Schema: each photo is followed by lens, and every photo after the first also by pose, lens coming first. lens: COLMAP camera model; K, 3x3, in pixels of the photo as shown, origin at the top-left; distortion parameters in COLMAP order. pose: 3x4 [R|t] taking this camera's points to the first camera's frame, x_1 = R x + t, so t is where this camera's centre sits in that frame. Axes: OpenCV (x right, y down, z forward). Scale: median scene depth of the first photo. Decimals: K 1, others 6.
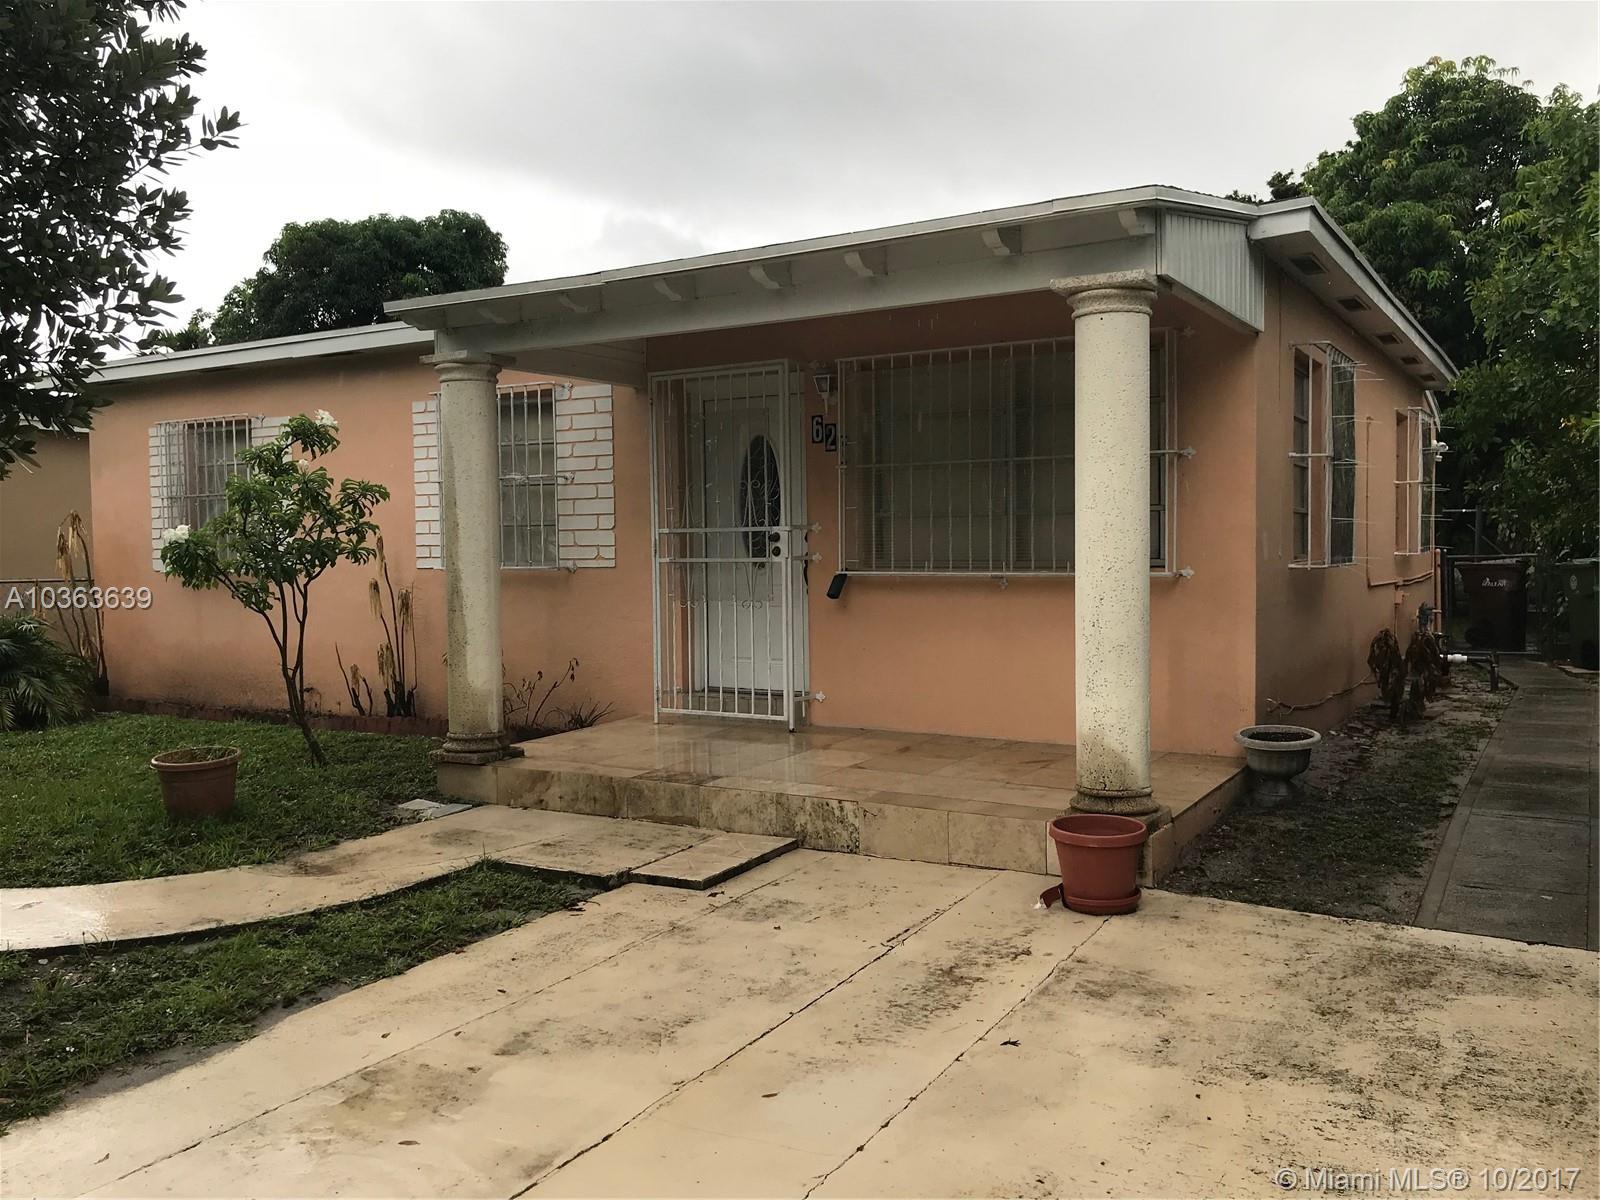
lens RADIAL K [[1288.3, 0, 802.5], [0, 1288.3, 589.2], [0, 0, 1]] dist [0.000648, 0.000124]
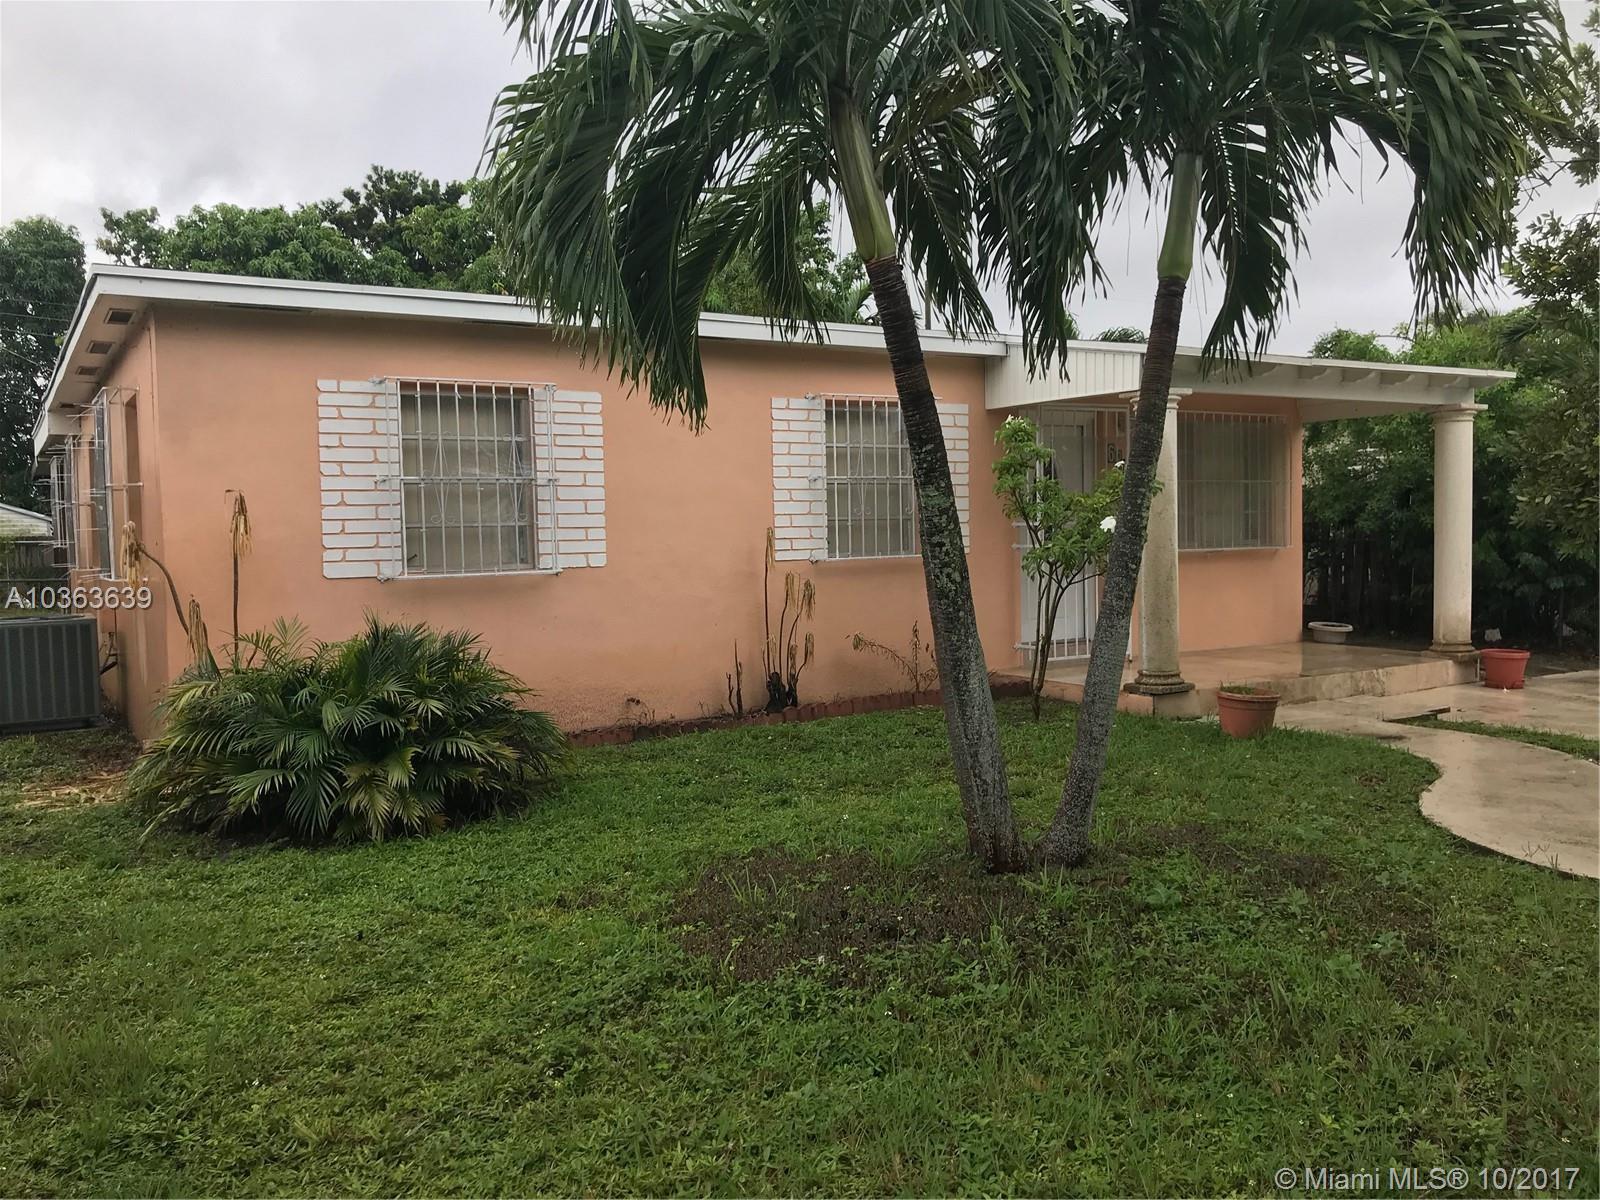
lens RADIAL K [[1288.3, 0, 802.5], [0, 1288.3, 589.2], [0, 0, 1]] dist [0.000648, 0.000124]
pose [[0.494392, -0.013363, 0.869136, -1.109449], [0.061306, 0.997928, -0.019530, 0.023434], [-0.867074, 0.062939, 0.494187, 0.471731]]
